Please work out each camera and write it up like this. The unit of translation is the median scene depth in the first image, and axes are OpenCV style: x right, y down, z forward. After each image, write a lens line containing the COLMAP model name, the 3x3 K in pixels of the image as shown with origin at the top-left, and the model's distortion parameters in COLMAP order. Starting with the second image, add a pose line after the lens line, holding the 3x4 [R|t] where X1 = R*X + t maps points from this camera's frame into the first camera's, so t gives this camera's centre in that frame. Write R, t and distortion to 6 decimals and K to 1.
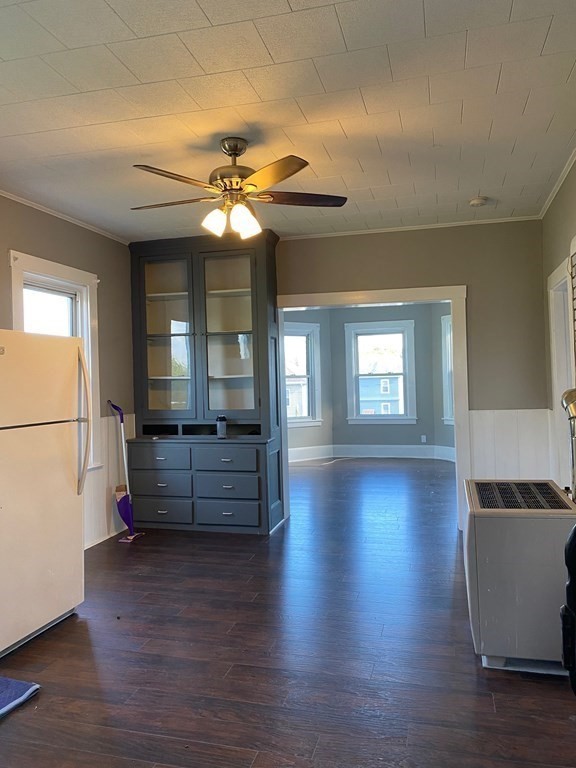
lens RADIAL K [[594.6, 0, 287.8], [0, 594.6, 381.8], [0, 0, 1]] dist [0.038314, -0.006848]
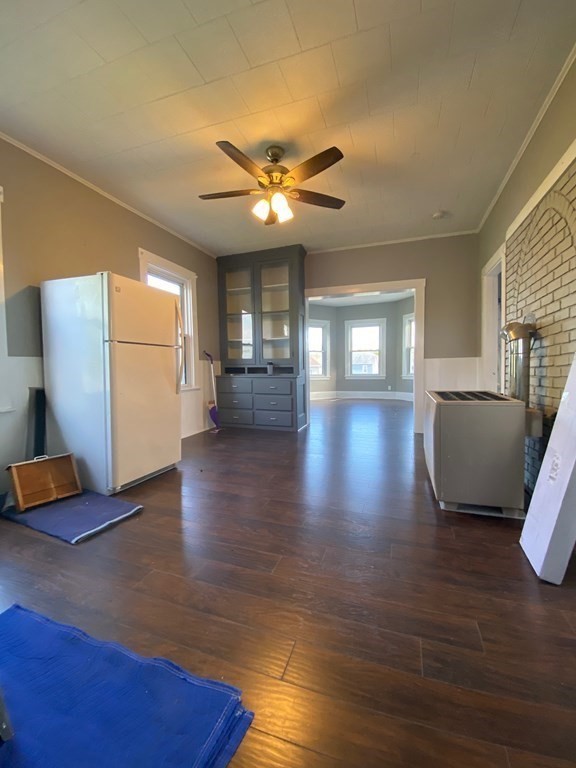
lens RADIAL K [[313.9, 0, 287.9], [0, 313.9, 387.0], [0, 0, 1]] dist [0.029731, -0.000317]
pose [[0.997040, 0.014593, -0.075484, 0.005036], [-0.009839, 0.997967, 0.062969, 0.075097], [0.076250, -0.062040, 0.995157, 0.125934]]
